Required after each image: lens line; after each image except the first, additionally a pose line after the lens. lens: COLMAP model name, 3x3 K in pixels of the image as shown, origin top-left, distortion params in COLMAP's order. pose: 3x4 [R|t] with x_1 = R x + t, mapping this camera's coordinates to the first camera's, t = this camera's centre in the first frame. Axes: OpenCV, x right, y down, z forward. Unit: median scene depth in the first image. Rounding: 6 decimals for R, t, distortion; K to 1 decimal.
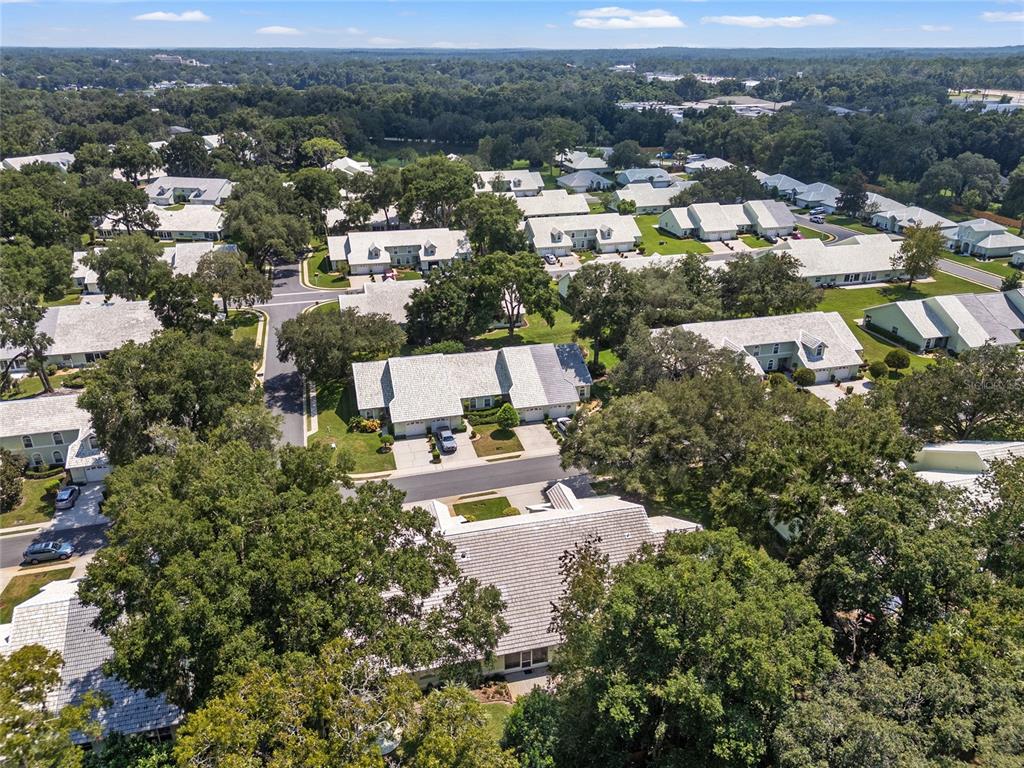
lens RADIAL K [[733.5, 0, 509.2], [0, 733.5, 401.7], [0, 0, 1]] dist [0.094701, -0.098992]
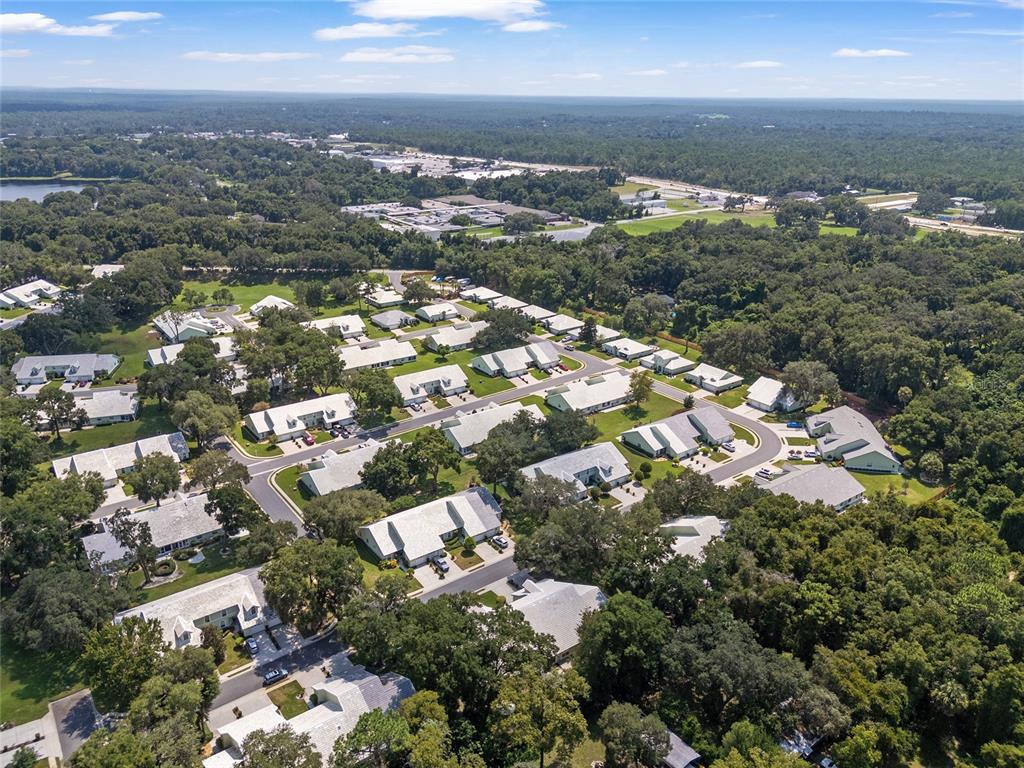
lens RADIAL K [[733.5, 0, 509.2], [0, 733.5, 401.7], [0, 0, 1]] dist [0.094701, -0.098992]
pose [[0.931204, -0.126047, 0.342012, -0.422125], [0.144340, 0.989119, -0.028462, -0.224011], [-0.334702, 0.075870, 0.939265, -0.649895]]
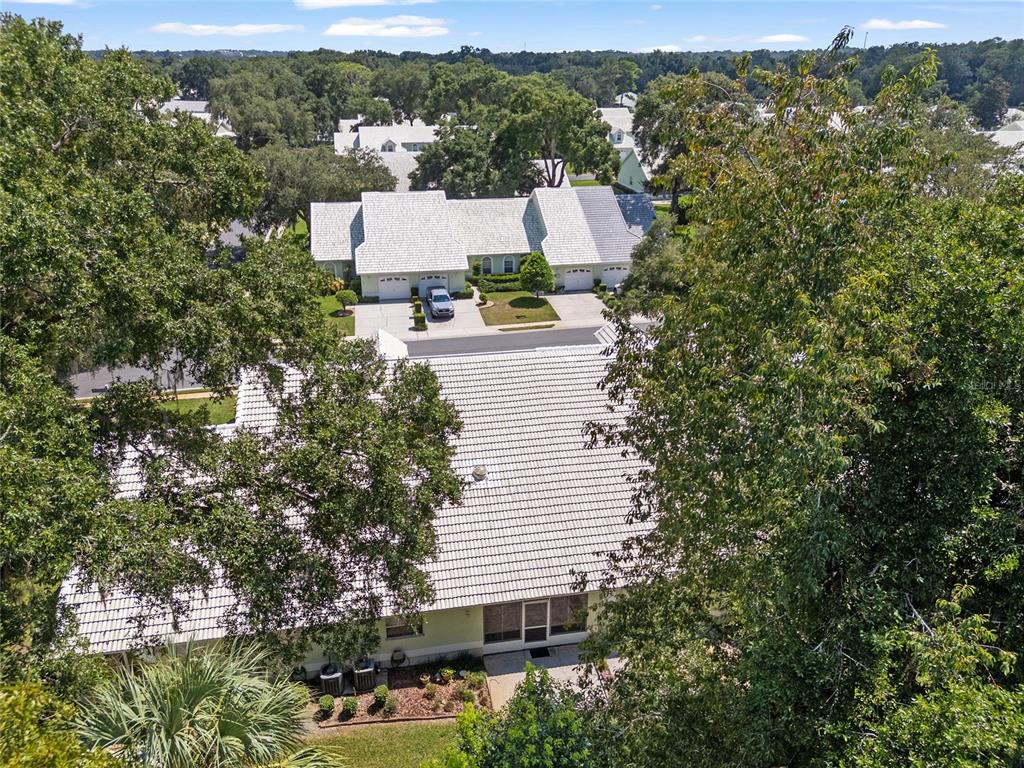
lens RADIAL K [[733.5, 0, 509.2], [0, 733.5, 401.7], [0, 0, 1]] dist [0.094701, -0.098992]
pose [[0.997357, 0.031820, -0.065322, 0.016982], [-0.032611, 0.999407, -0.011079, 0.123193], [0.064931, 0.013180, 0.997803, 0.313101]]
